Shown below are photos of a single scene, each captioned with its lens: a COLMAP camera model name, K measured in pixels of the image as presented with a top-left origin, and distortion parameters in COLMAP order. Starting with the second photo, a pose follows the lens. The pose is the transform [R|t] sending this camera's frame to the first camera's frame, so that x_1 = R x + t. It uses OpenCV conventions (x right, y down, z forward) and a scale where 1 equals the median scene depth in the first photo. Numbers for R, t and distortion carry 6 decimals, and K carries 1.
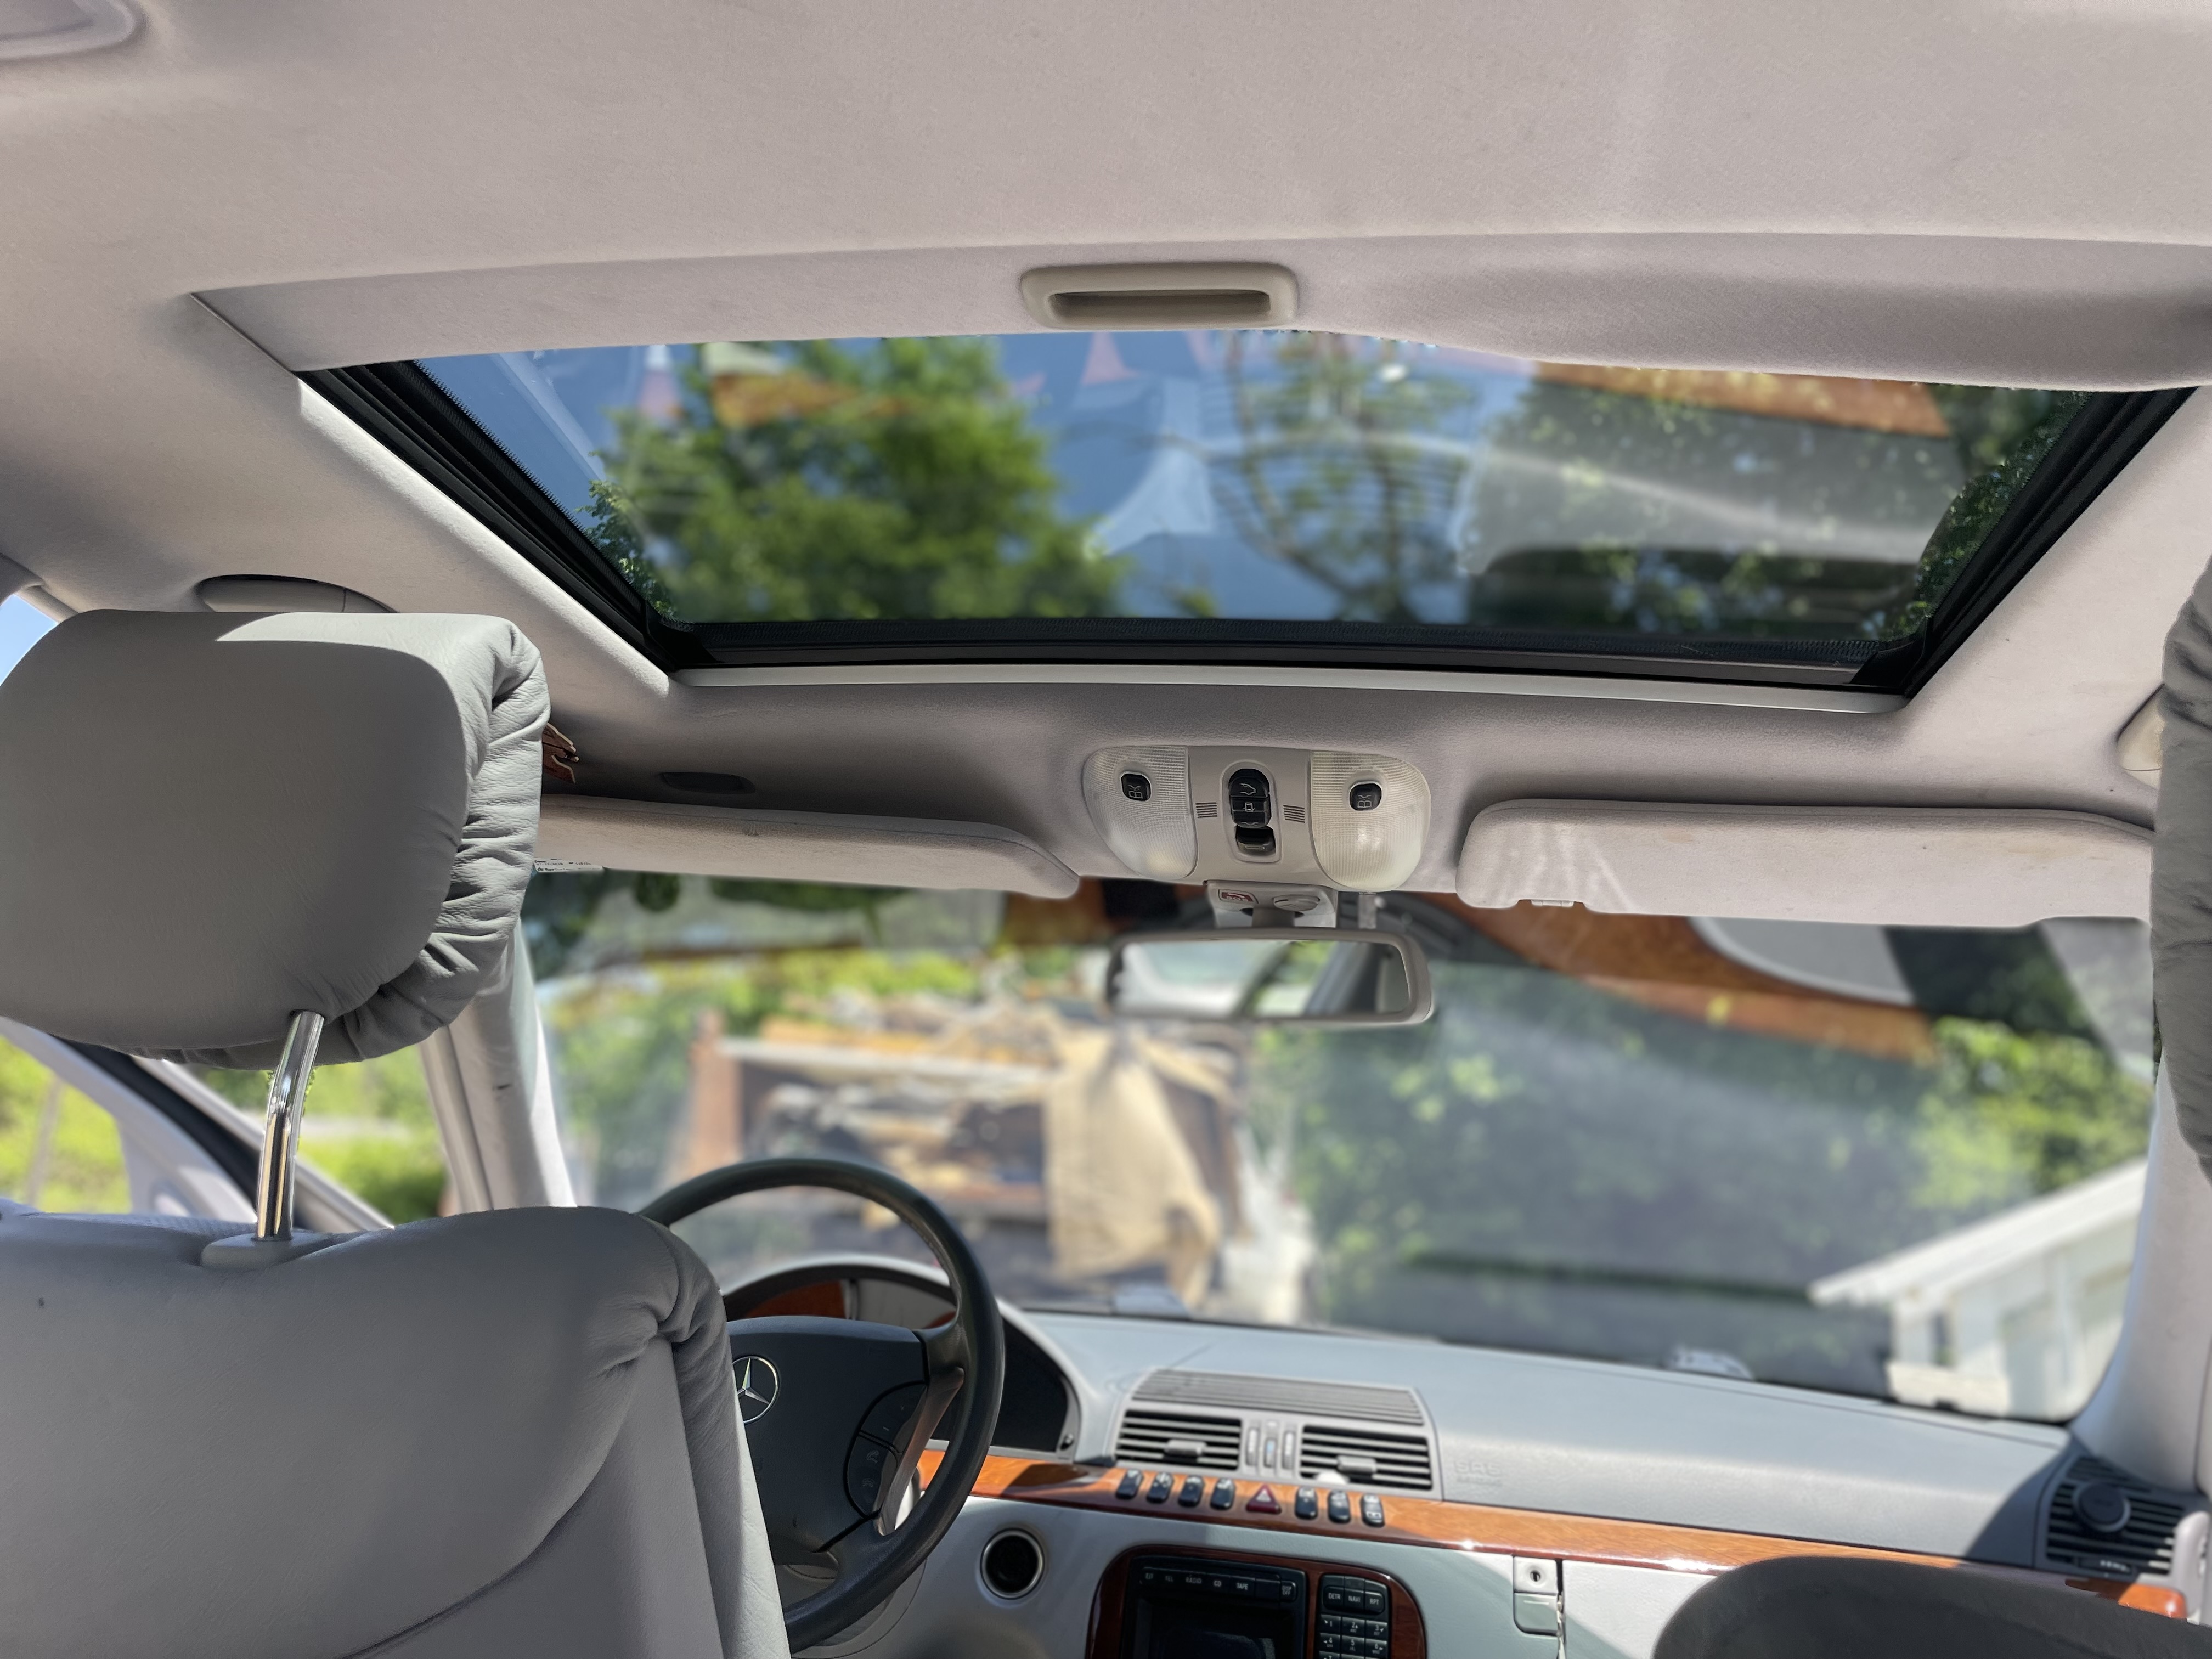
lens RADIAL K [[1678.0, 0, 1119.1], [0, 1678.0, 832.3], [0, 0, 1]] dist [0.076123, -0.125115]
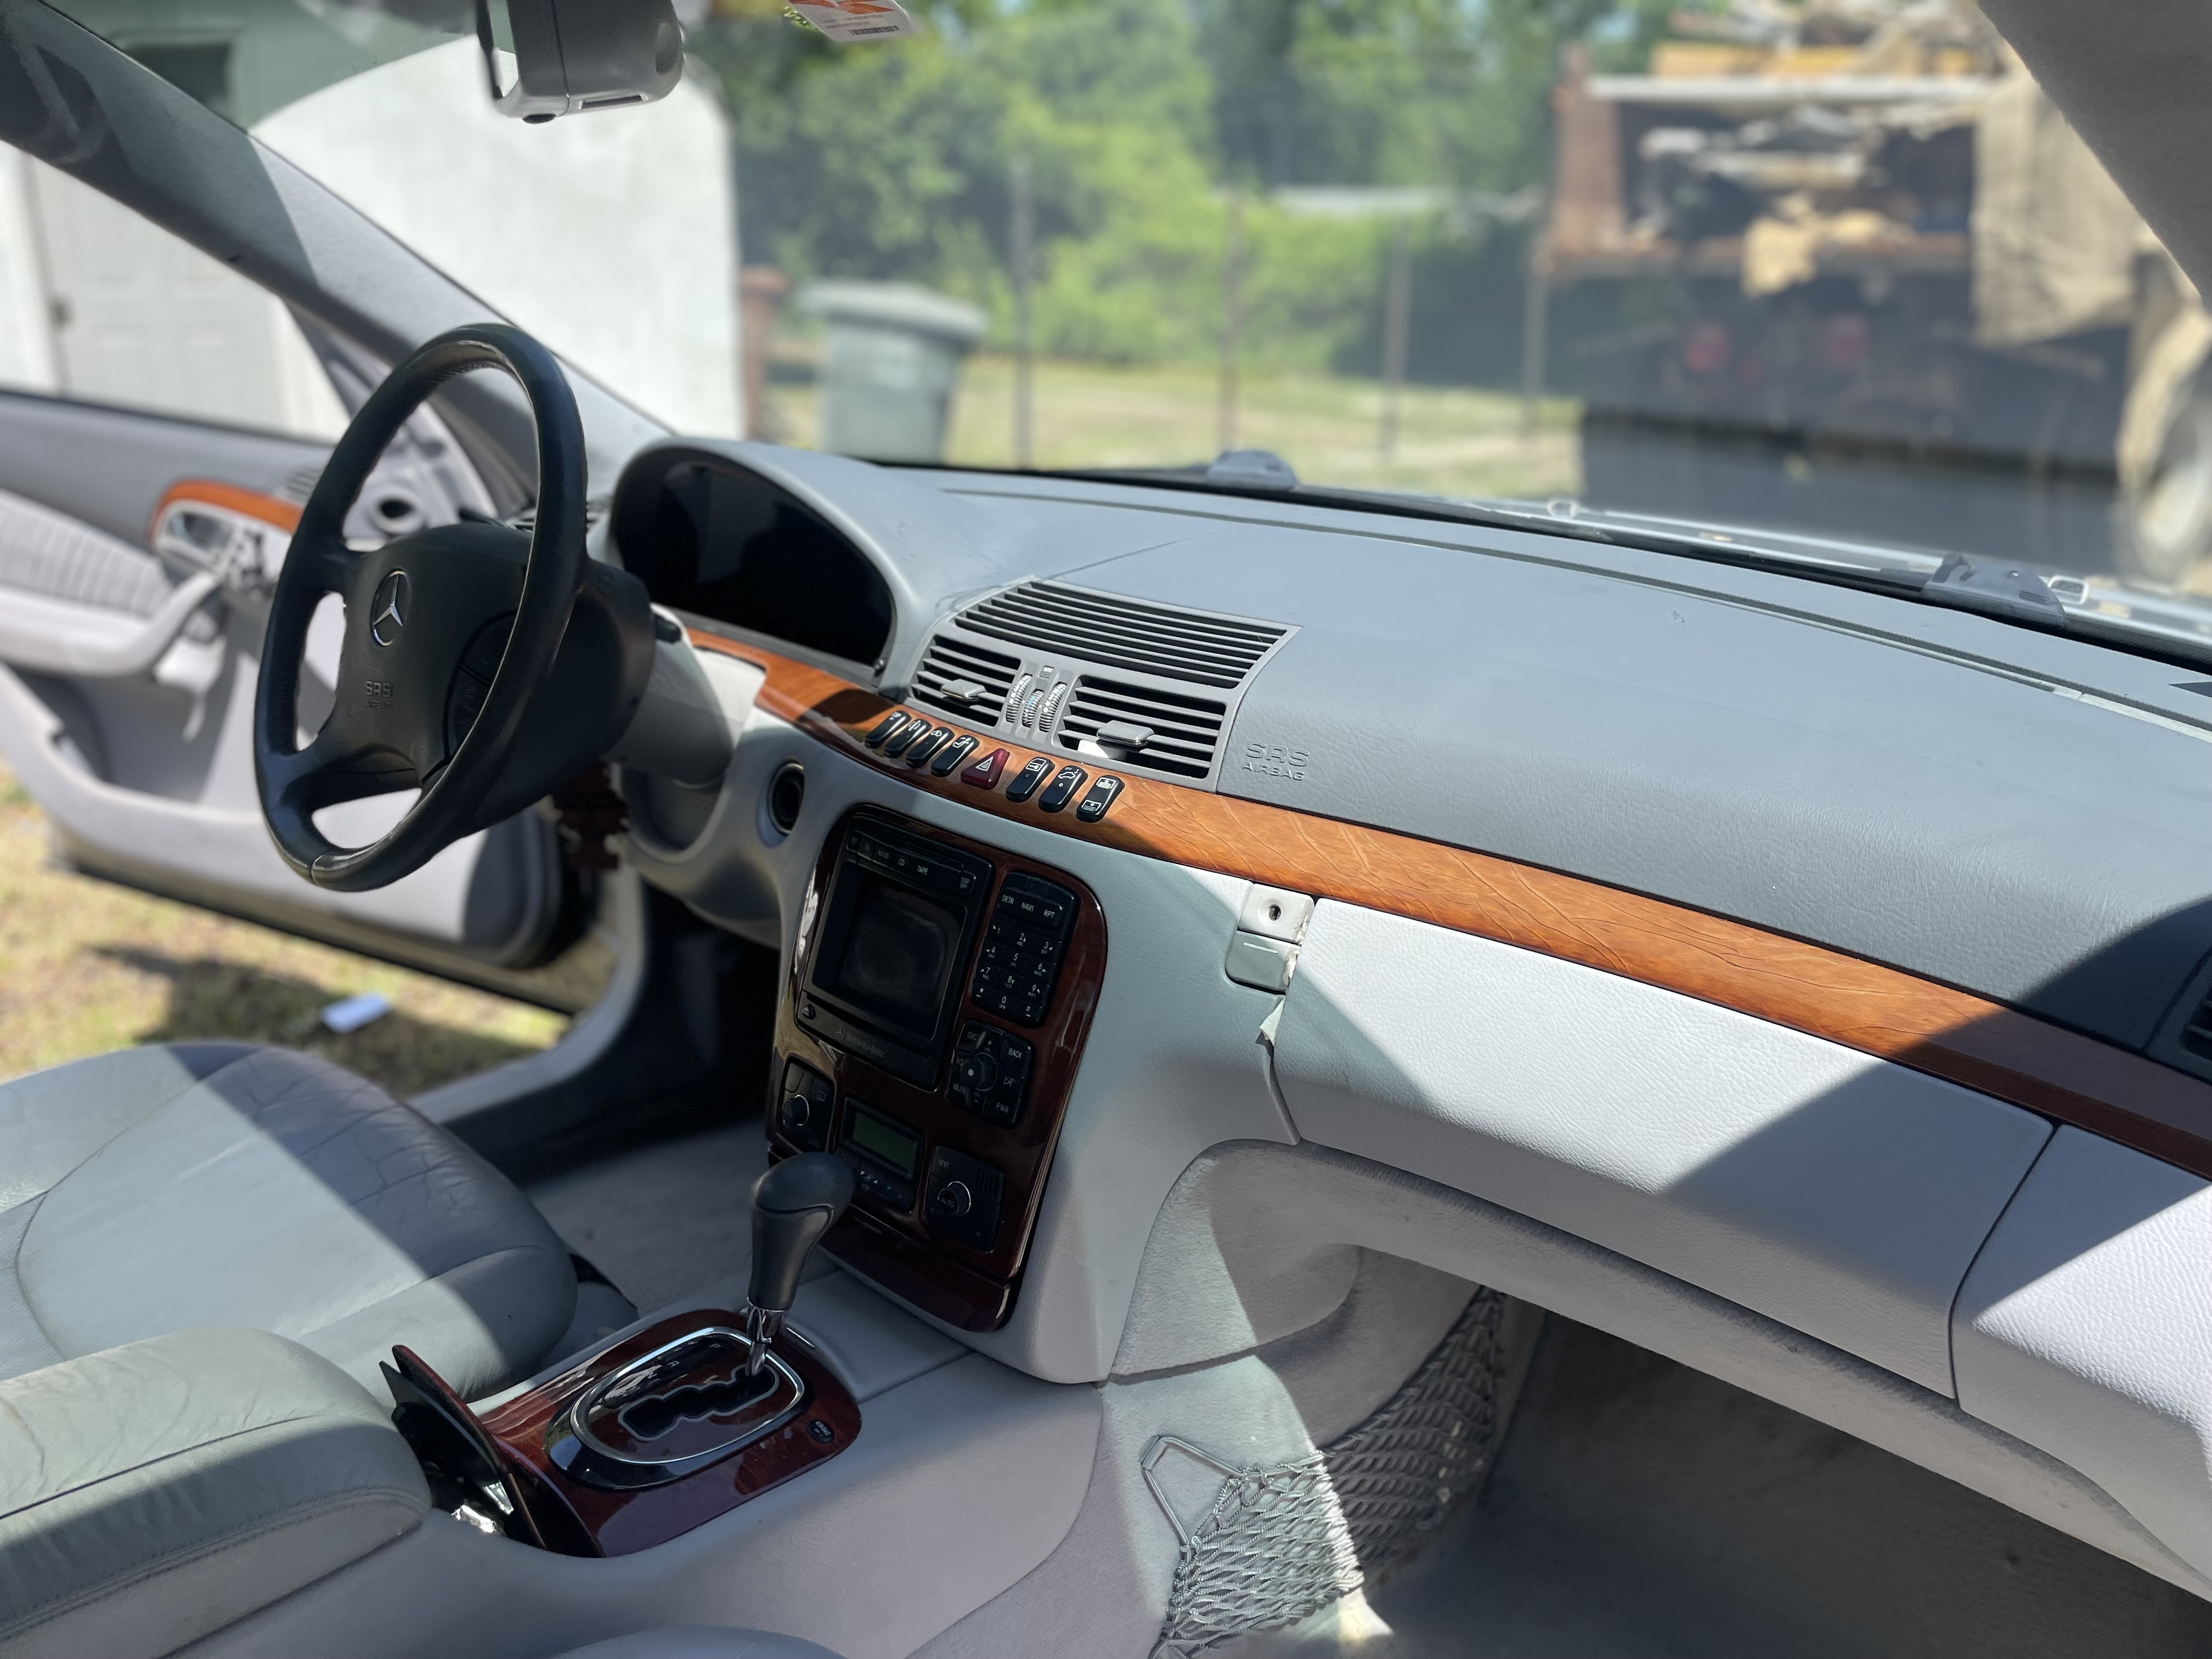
lens RADIAL K [[1678.0, 0, 1119.1], [0, 1678.0, 832.3], [0, 0, 1]] dist [0.076123, -0.125115]
pose [[0.822186, 0.130590, -0.554036, 0.555735], [0.174080, 0.869008, 0.463165, 0.080900], [0.541947, -0.477255, 0.691753, 0.498578]]
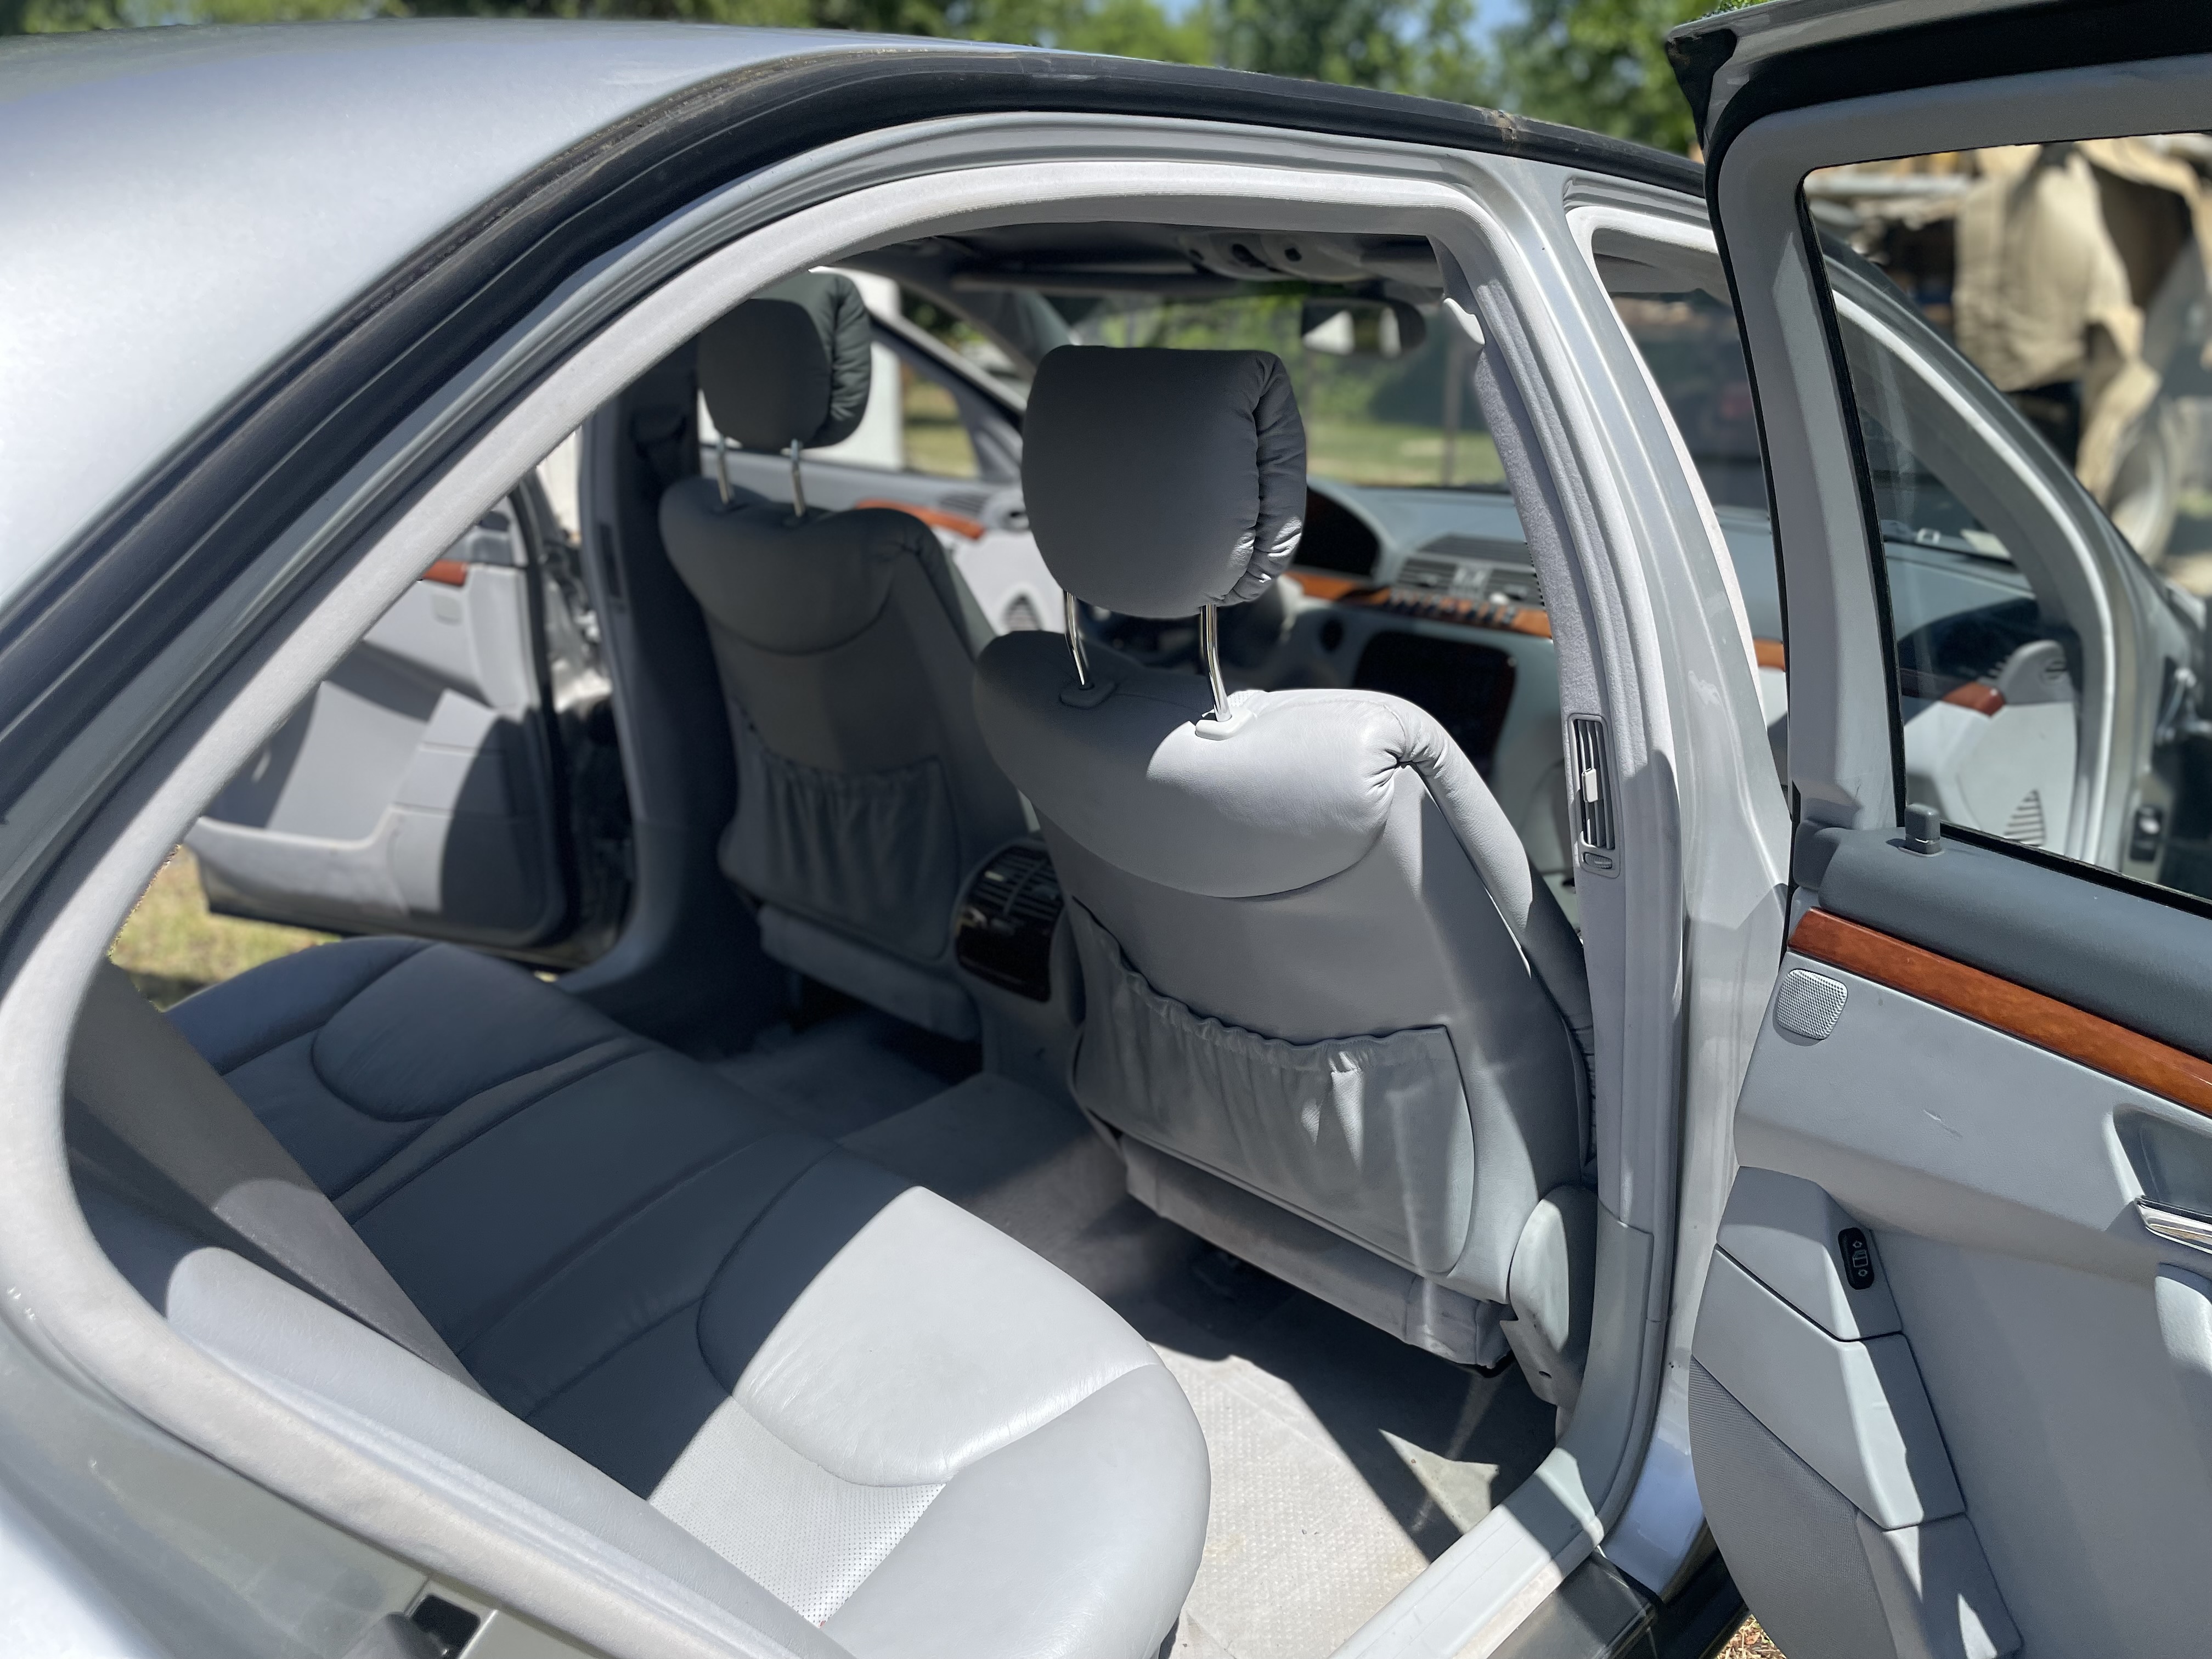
lens RADIAL K [[1644.8, 0, 1103.0], [0, 1644.8, 892.5], [0, 0, 1]] dist [0.077040, -0.126748]
pose [[0.809854, 0.135422, -0.570786, 0.807130], [0.186559, 0.863023, 0.469454, -0.220521], [0.556176, -0.486674, 0.673659, -0.488142]]
